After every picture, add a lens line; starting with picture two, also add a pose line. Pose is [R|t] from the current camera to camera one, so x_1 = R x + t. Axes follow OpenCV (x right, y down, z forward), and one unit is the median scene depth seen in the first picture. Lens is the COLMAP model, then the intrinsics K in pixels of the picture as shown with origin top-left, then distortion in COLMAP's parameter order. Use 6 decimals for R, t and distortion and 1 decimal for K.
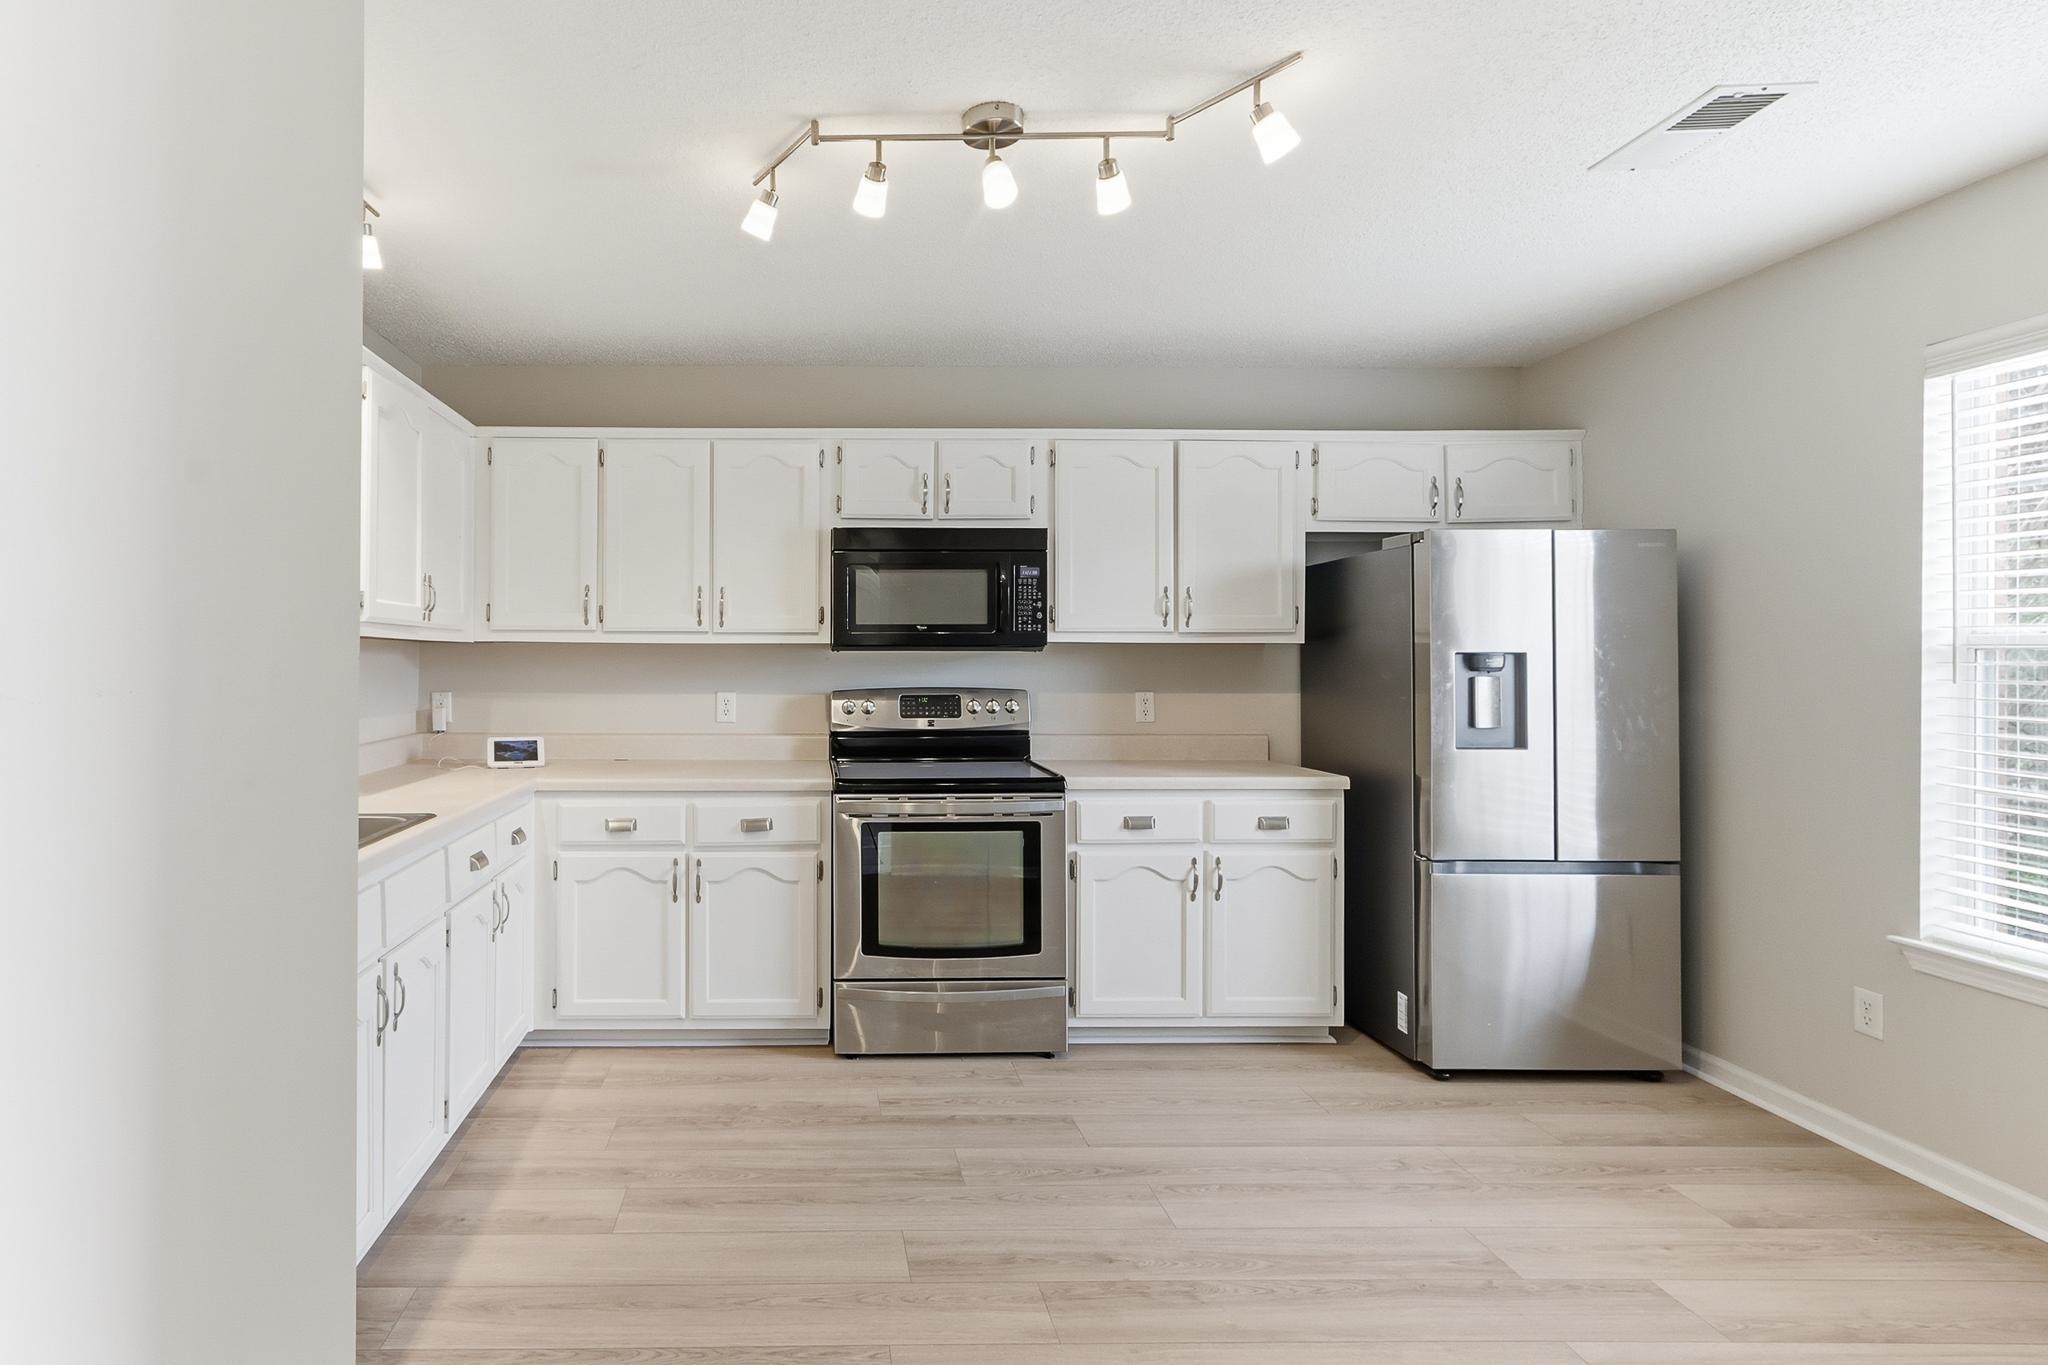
lens RADIAL K [[998.1, 0, 1035.2], [0, 998.1, 649.5], [0, 0, 1]] dist [-0.000346, 0.000944]
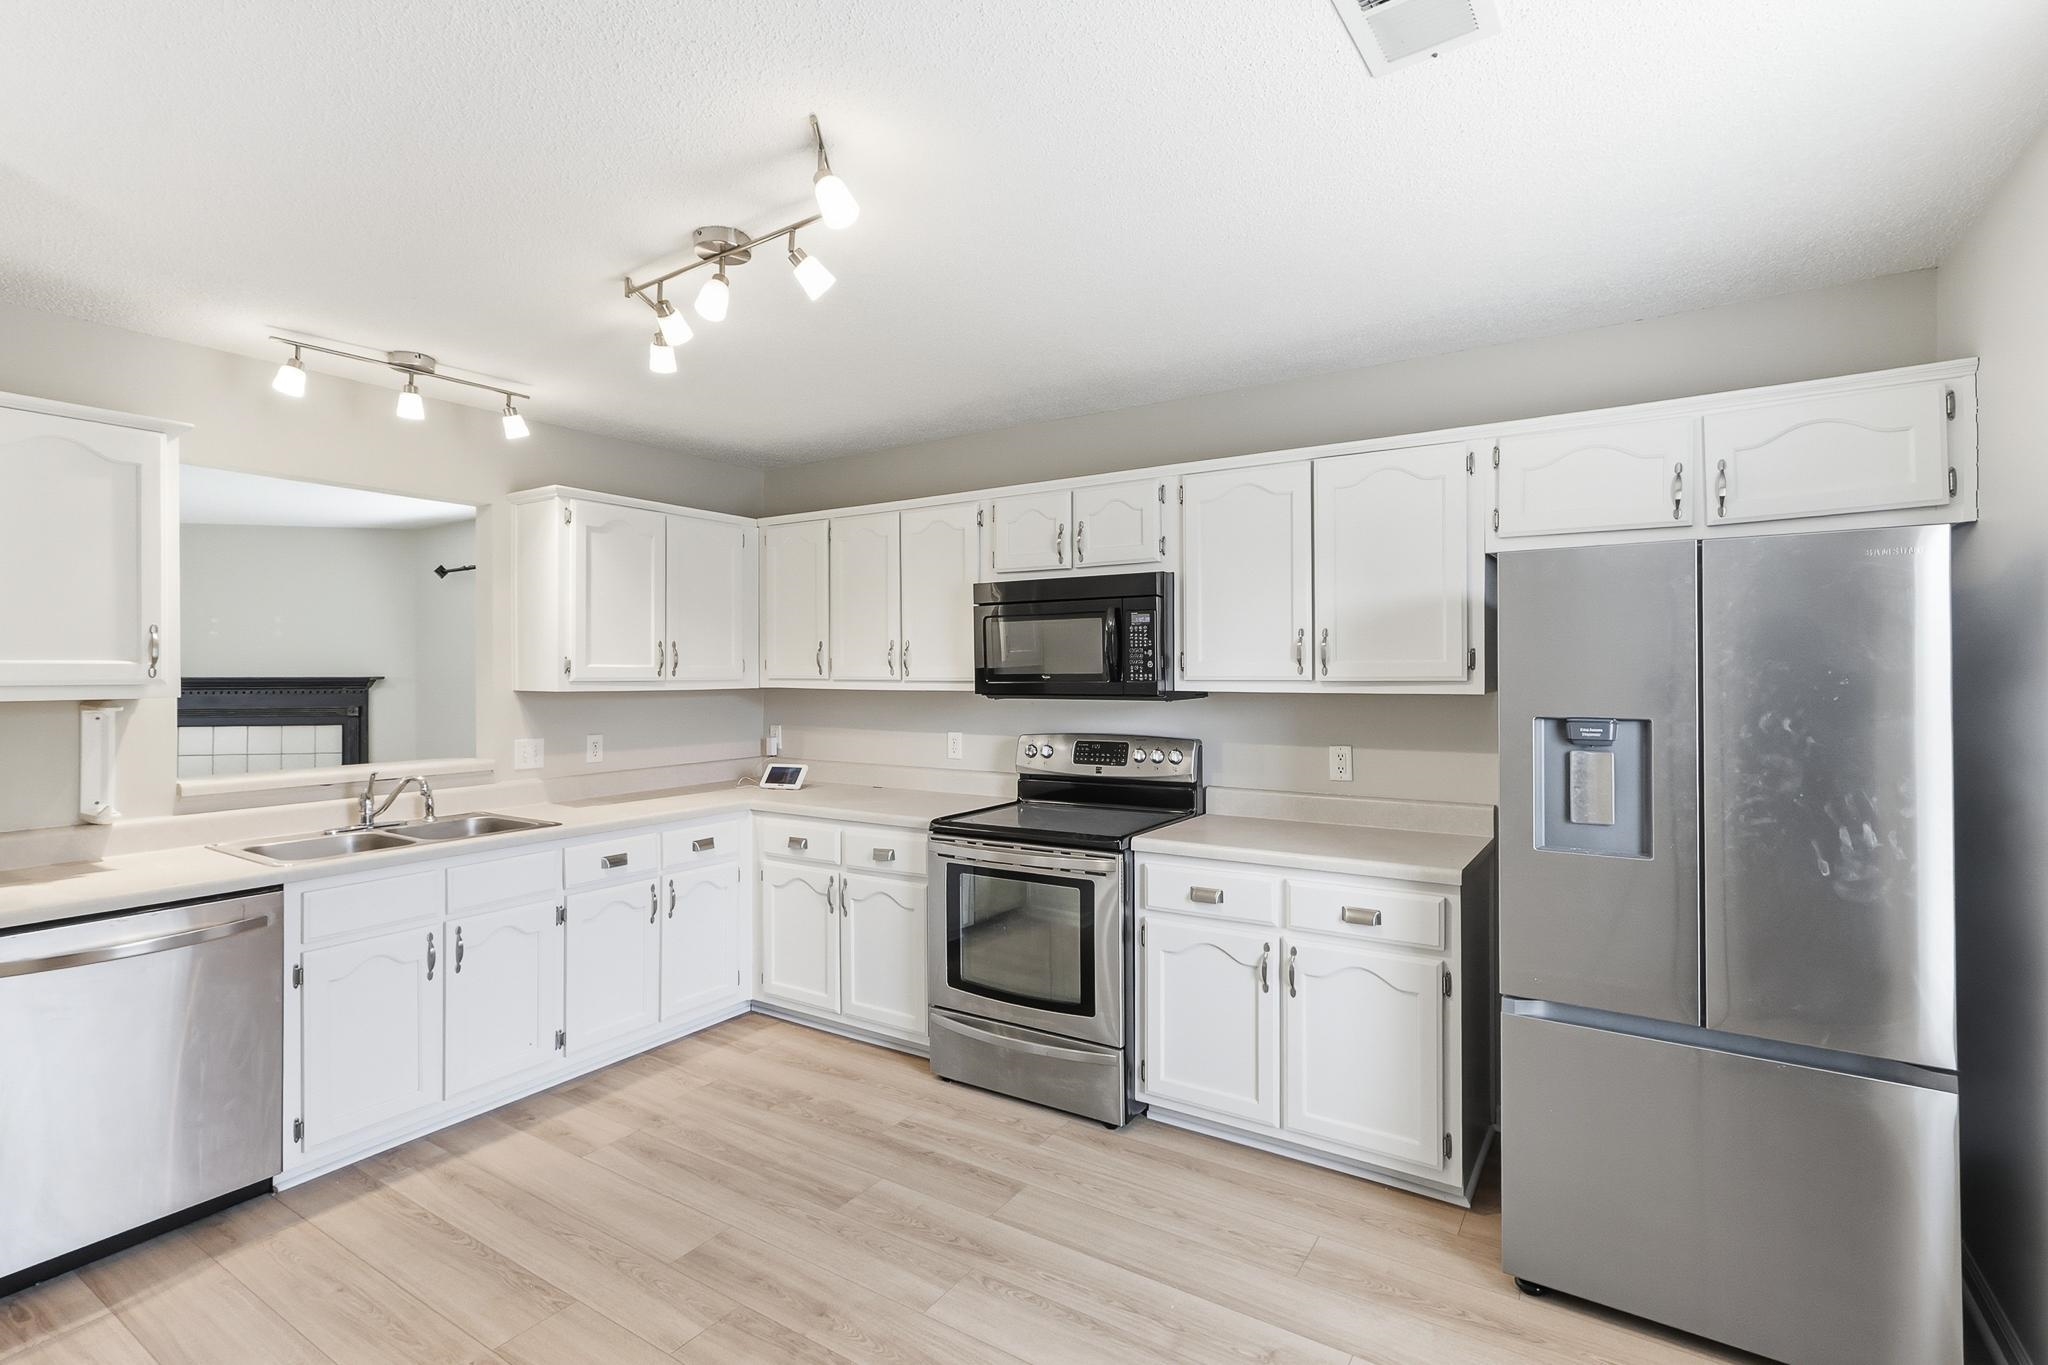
lens RADIAL K [[1005.4, 0, 1021.4], [0, 1005.4, 673.4], [0, 0, 1]] dist [0.001651, 0.000335]
pose [[0.816244, -0.001901, -0.577705, 0.491149], [0.002965, 0.999995, 0.000898, -0.028540], [0.577700, -0.002446, 0.816245, 0.158812]]
